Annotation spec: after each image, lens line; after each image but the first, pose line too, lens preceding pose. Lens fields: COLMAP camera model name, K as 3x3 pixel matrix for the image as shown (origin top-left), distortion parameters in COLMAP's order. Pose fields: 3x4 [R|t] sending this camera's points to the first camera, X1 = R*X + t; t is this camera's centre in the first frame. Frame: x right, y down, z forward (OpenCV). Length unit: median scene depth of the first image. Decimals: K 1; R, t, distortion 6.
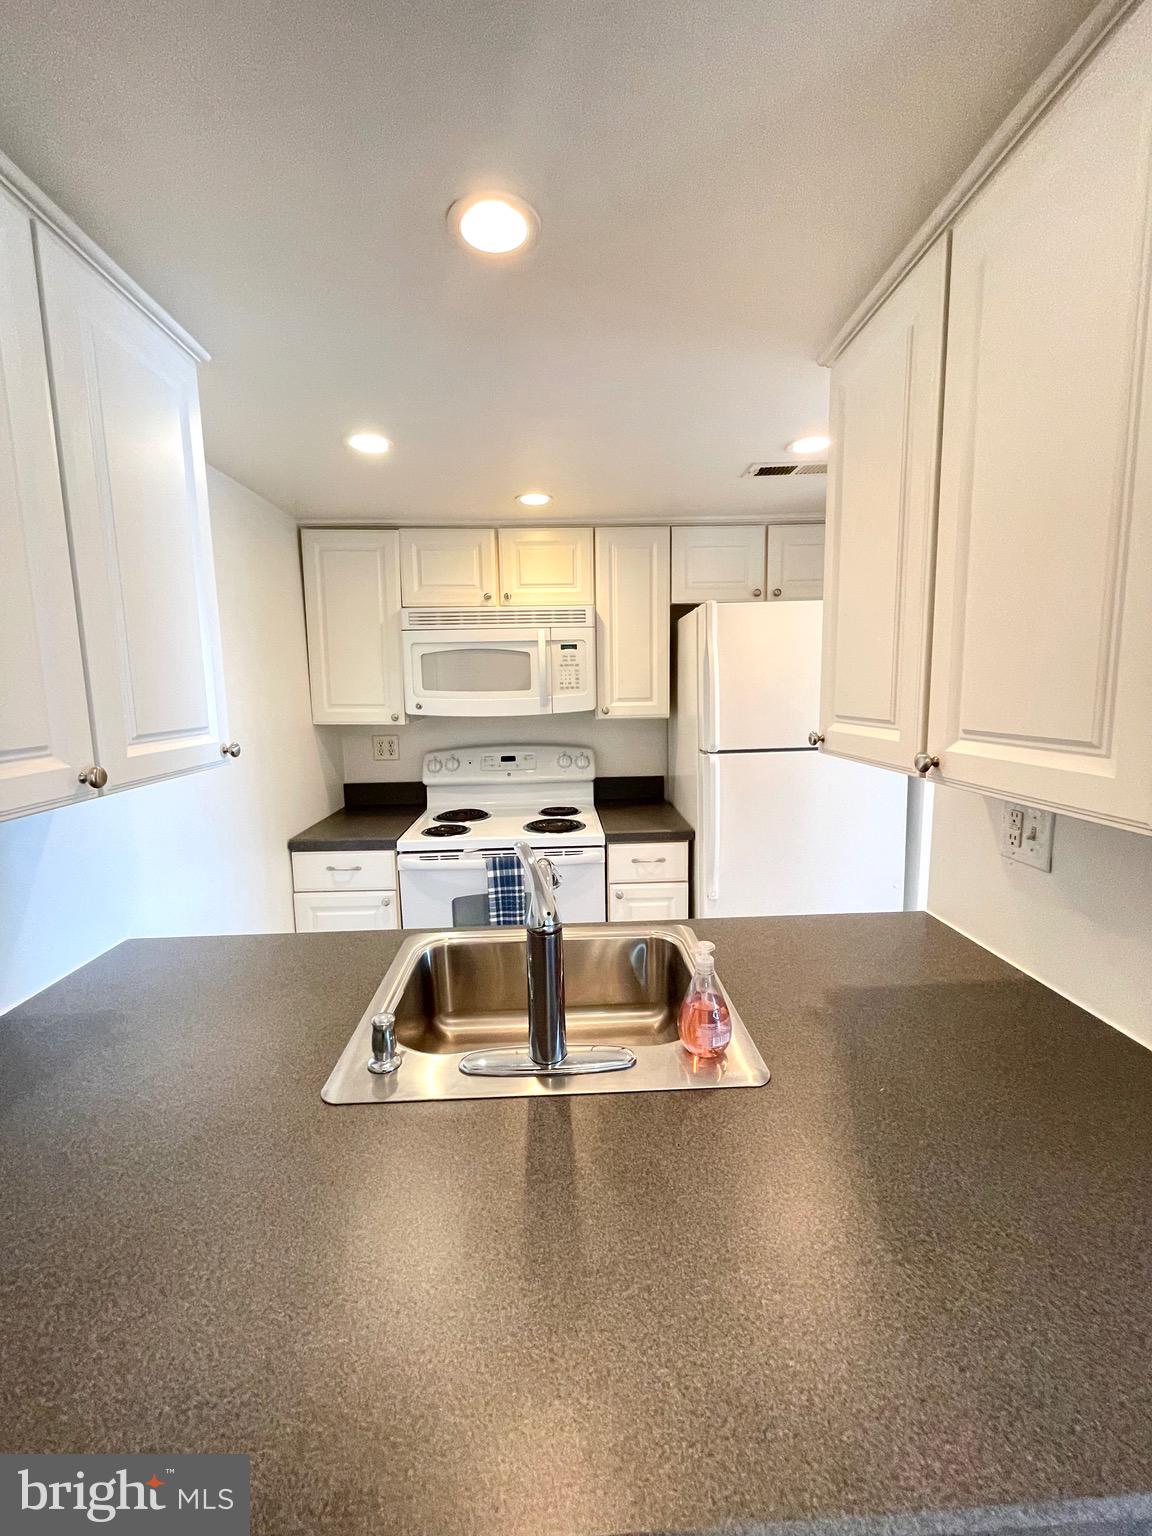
lens RADIAL K [[624.1, 0, 576.0], [0, 624.1, 768.0], [0, 0, 1]] dist [-0.001312, -0.000049]
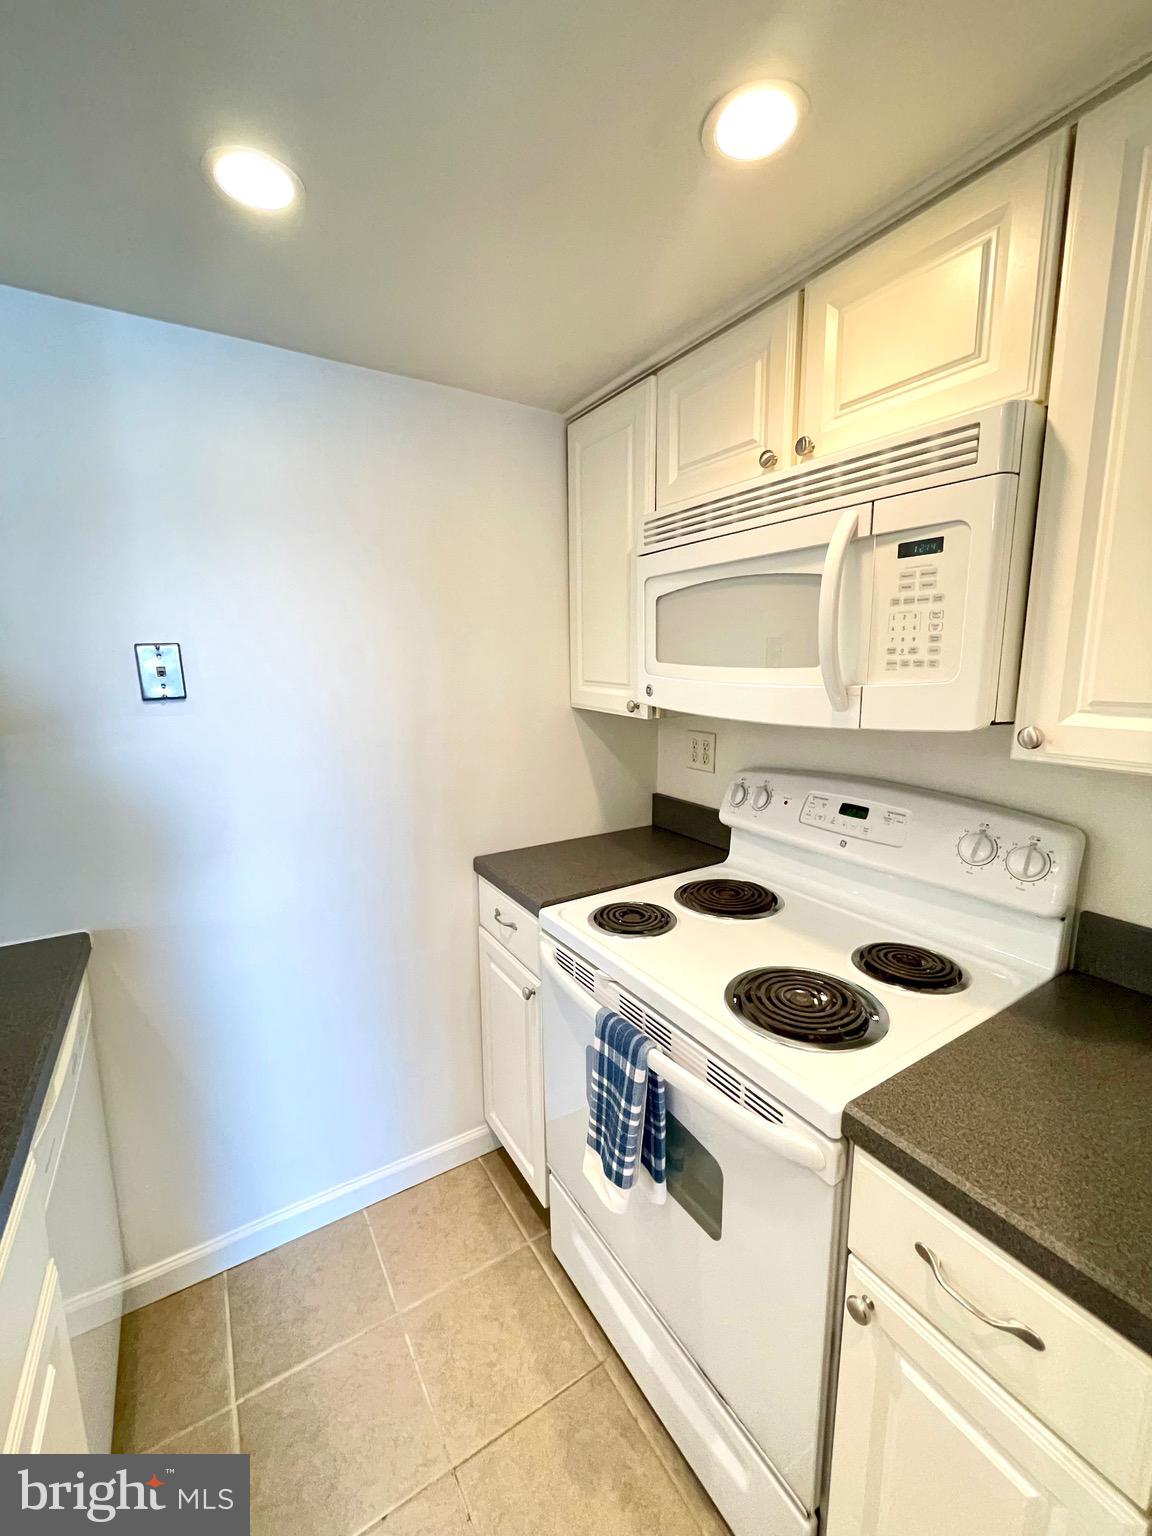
lens RADIAL K [[624.1, 0, 576.0], [0, 624.1, 768.0], [0, 0, 1]] dist [-0.001312, -0.000049]
pose [[0.493535, 0.163363, -0.854246, 0.216028], [-0.120040, 0.985595, 0.119130, -0.090049], [0.861402, 0.043749, 0.506036, 0.663648]]
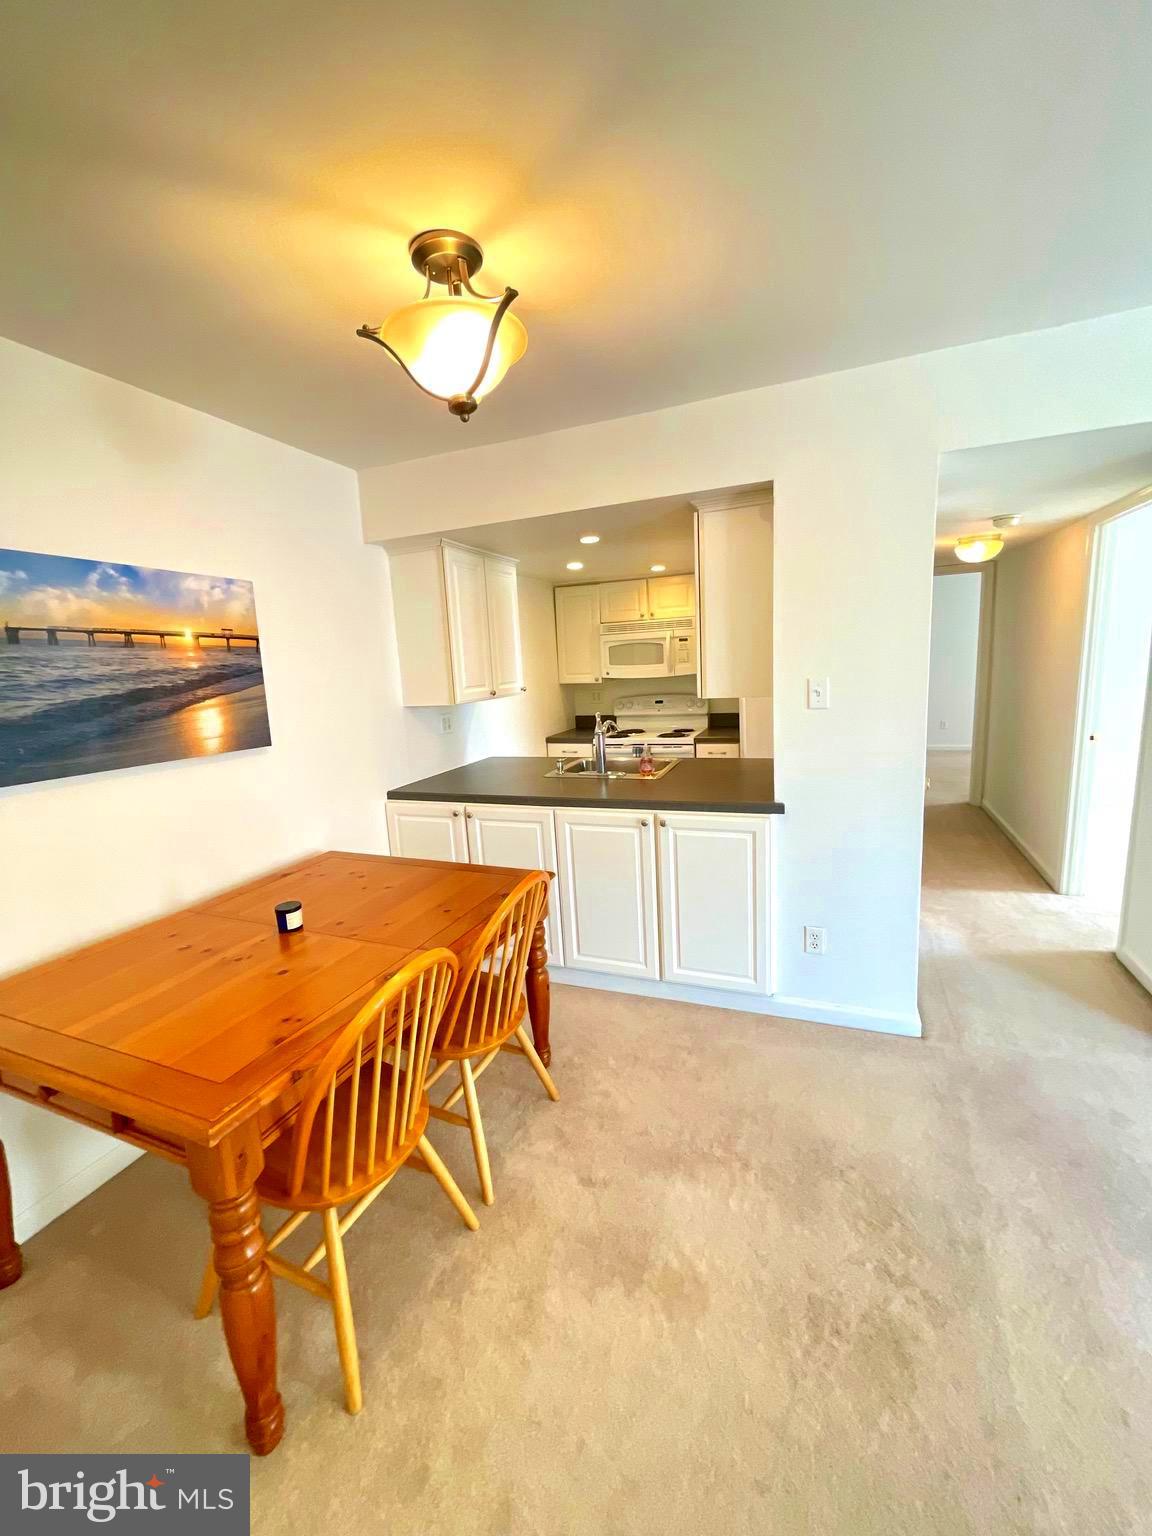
lens RADIAL K [[624.1, 0, 576.0], [0, 624.1, 768.0], [0, 0, 1]] dist [-0.001312, -0.000049]
pose [[0.912916, 0.039292, -0.406252, 0.472301], [-0.018570, 0.998323, 0.054827, 0.093598], [0.407725, -0.042508, 0.912115, -0.856562]]
